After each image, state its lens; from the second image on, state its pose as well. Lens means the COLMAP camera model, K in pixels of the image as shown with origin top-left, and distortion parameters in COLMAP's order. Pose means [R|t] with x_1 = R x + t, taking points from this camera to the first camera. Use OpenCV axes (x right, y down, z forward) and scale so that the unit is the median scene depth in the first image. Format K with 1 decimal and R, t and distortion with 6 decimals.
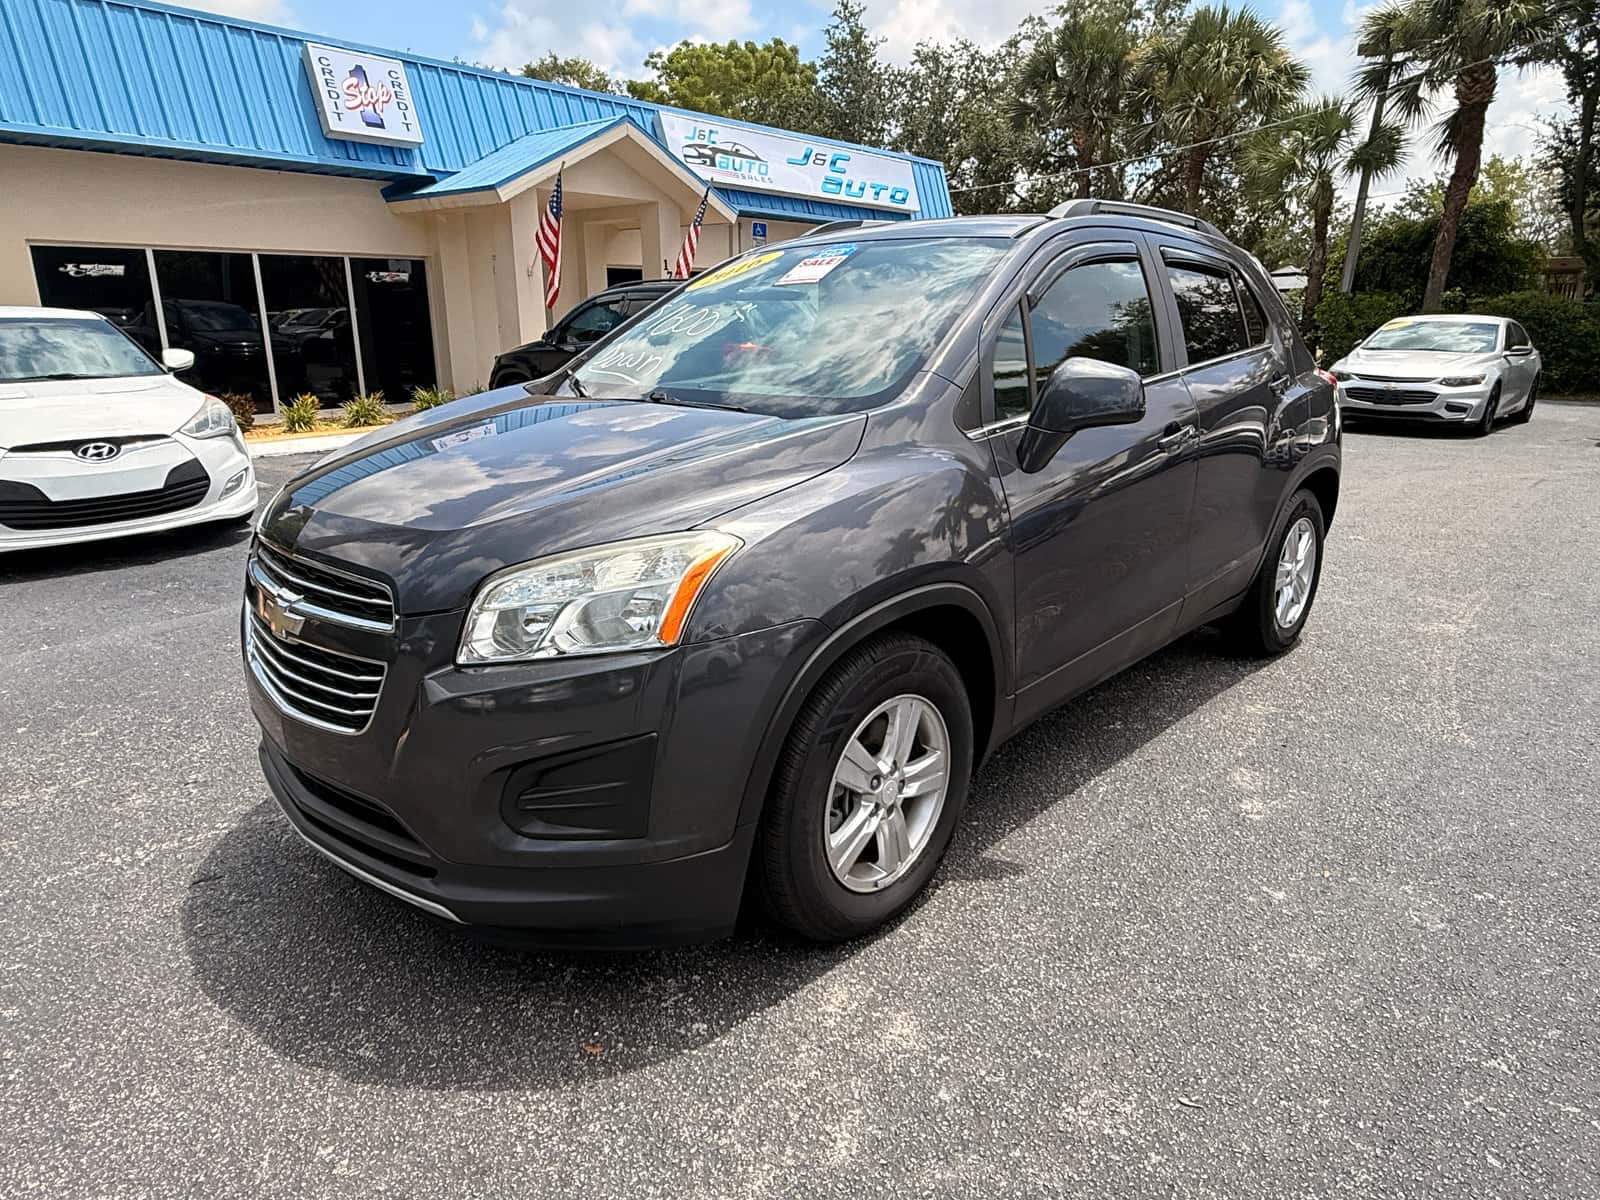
lens RADIAL K [[970.5, 0, 800.0], [0, 970.5, 600.0], [0, 0, 1]] dist [0.000394, 0.000943]
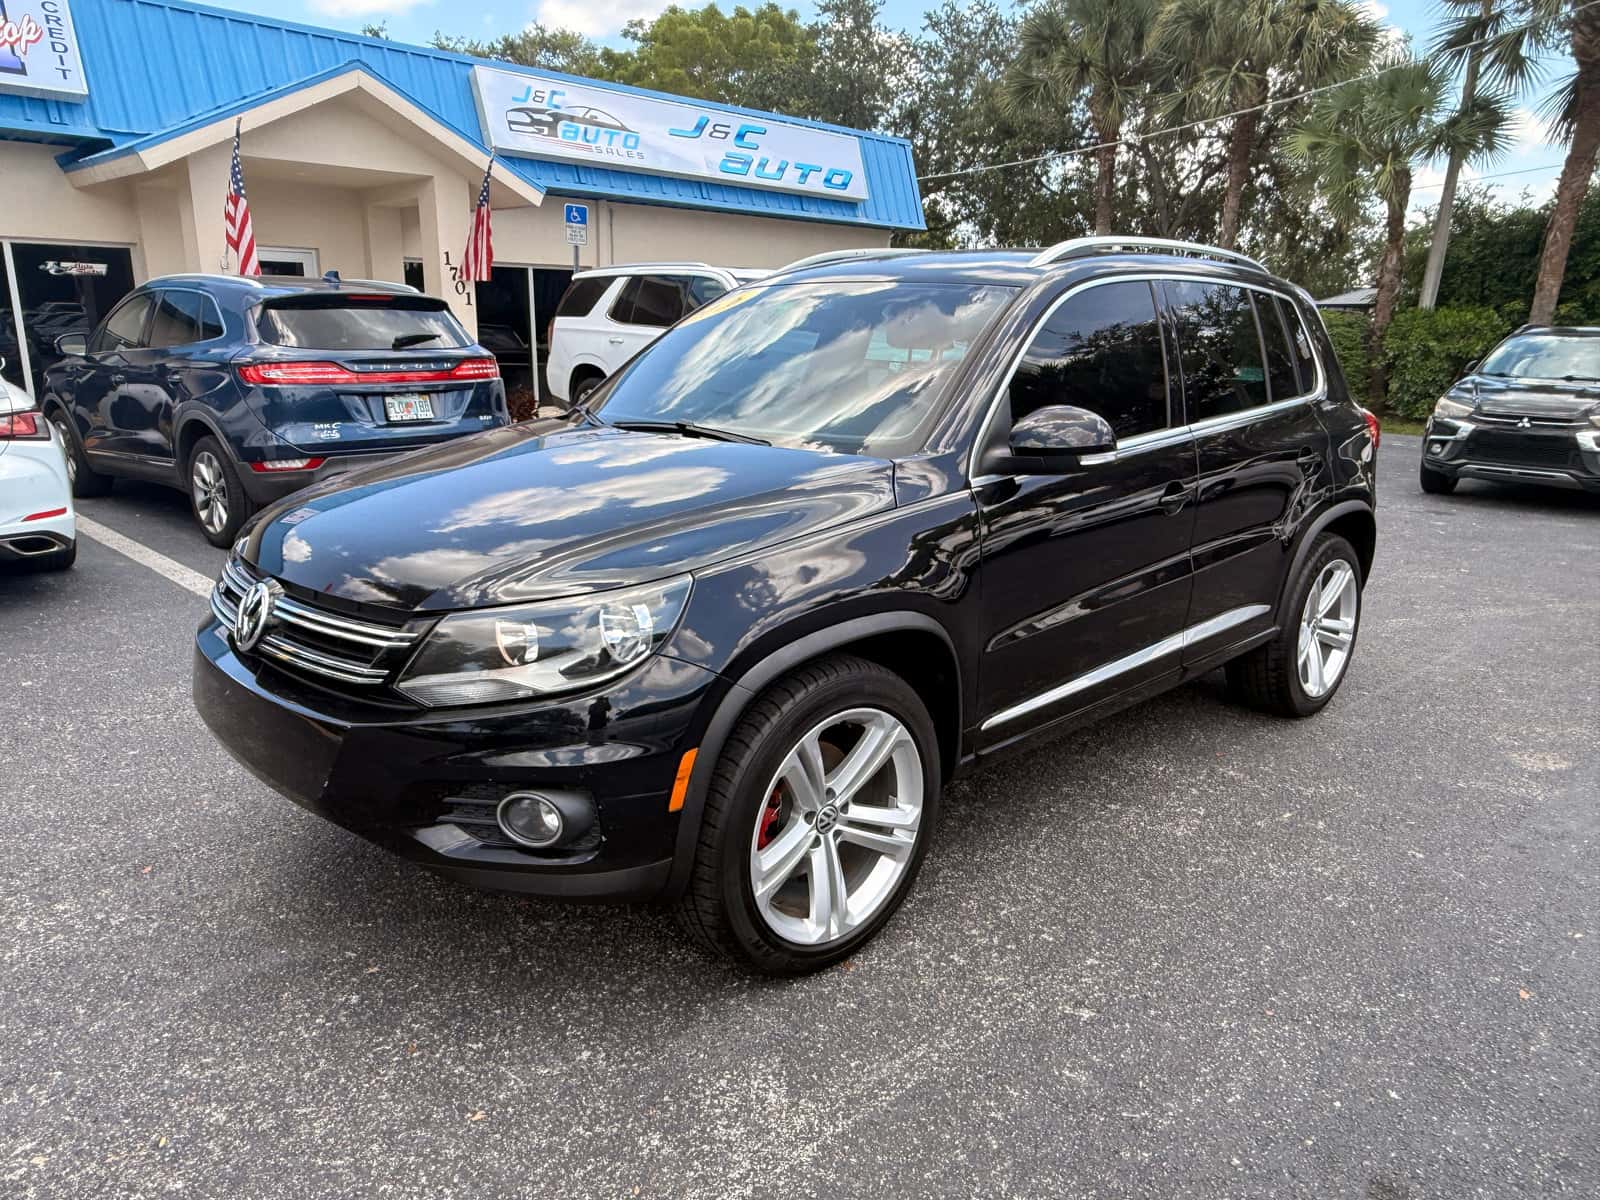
lens RADIAL K [[1090.4, 0, 800.0], [0, 1090.4, 600.0], [0, 0, 1]] dist [-0.000083, -0.001279]
pose [[0.996753, 0.033925, -0.073028, 0.151778], [-0.036726, 0.998627, -0.037363, -0.039036], [0.071660, 0.039923, 0.996630, 0.125064]]
